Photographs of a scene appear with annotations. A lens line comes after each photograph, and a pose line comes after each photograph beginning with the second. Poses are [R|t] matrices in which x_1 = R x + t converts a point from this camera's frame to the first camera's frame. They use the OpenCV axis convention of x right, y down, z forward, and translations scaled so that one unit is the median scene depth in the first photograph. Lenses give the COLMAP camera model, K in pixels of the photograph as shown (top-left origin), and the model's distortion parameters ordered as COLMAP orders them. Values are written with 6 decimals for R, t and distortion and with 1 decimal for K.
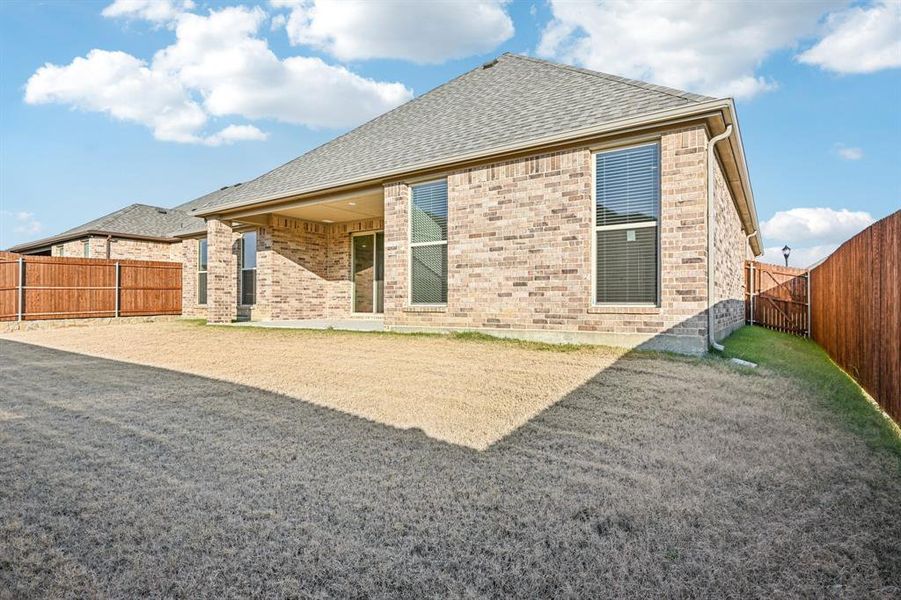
lens RADIAL K [[463.0, 0, 450.5], [0, 463.0, 300.0], [0, 0, 1]] dist [0.000794, 0.000199]
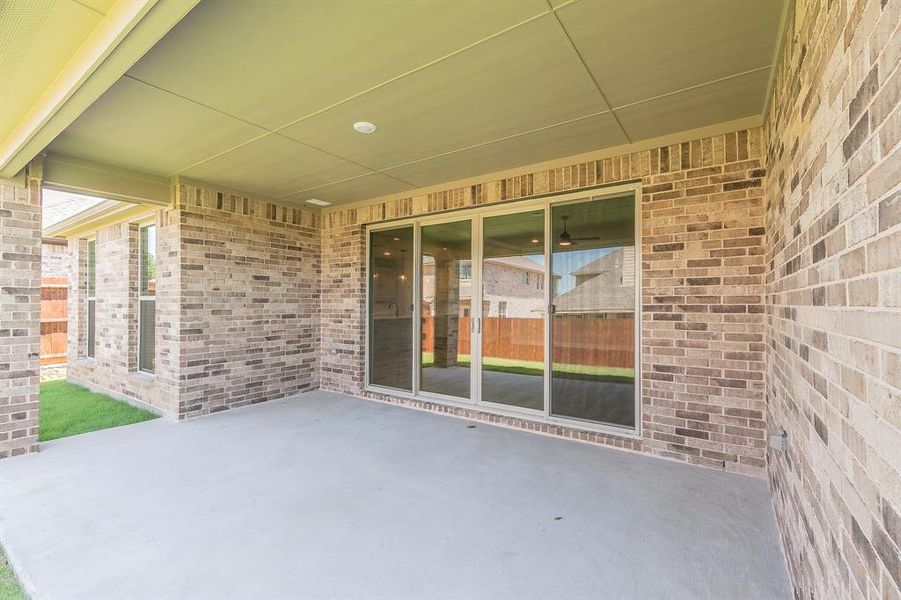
lens RADIAL K [[370.4, 0, 450.8], [0, 370.4, 295.4], [0, 0, 1]] dist [-0.000702, -0.000103]
pose [[0.999442, 0.005386, -0.032962, -0.113817], [-0.005649, 0.999953, -0.007887, -0.070407], [0.032918, 0.008069, 0.999425, 0.637554]]
